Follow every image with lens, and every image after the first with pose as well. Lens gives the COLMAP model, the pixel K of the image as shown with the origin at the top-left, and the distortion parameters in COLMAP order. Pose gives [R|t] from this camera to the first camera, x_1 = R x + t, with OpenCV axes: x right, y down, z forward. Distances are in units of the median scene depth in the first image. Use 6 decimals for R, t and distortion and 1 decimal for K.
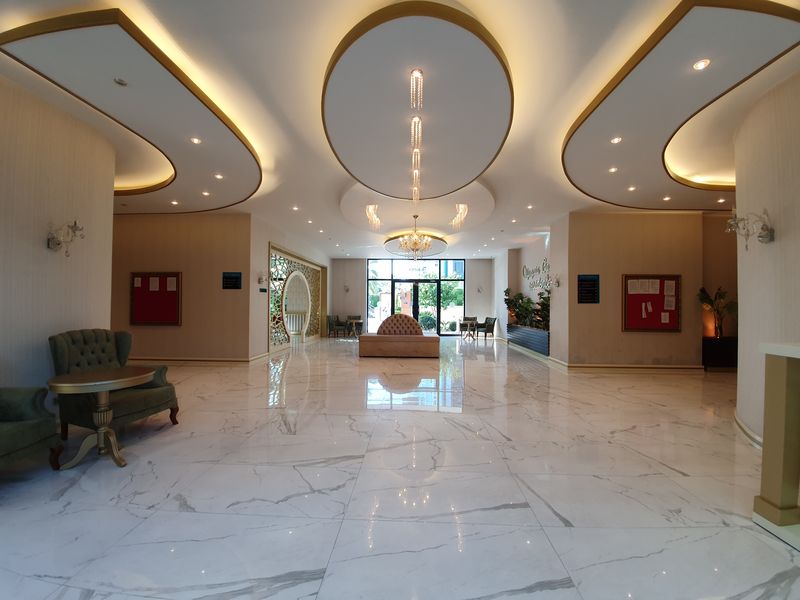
lens RADIAL K [[317.1, 0, 400.0], [0, 317.1, 300.0], [0, 0, 1]] dist [-0.012873, -0.000018]
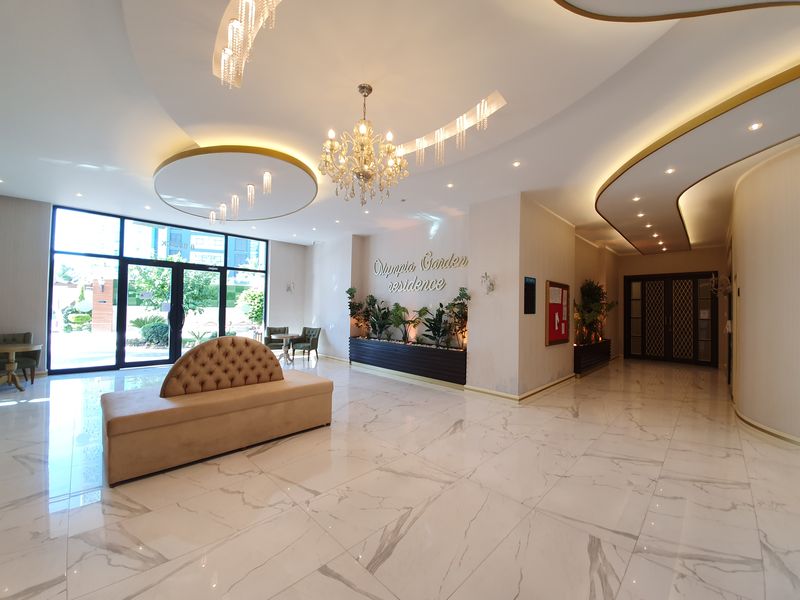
lens RADIAL K [[317.1, 0, 400.0], [0, 317.1, 300.0], [0, 0, 1]] dist [-0.012873, -0.000018]
pose [[0.672952, 0.026213, 0.739221, -0.121301], [-0.026617, 0.999583, -0.011215, -0.004010], [-0.739207, -0.012128, 0.673369, 0.428895]]
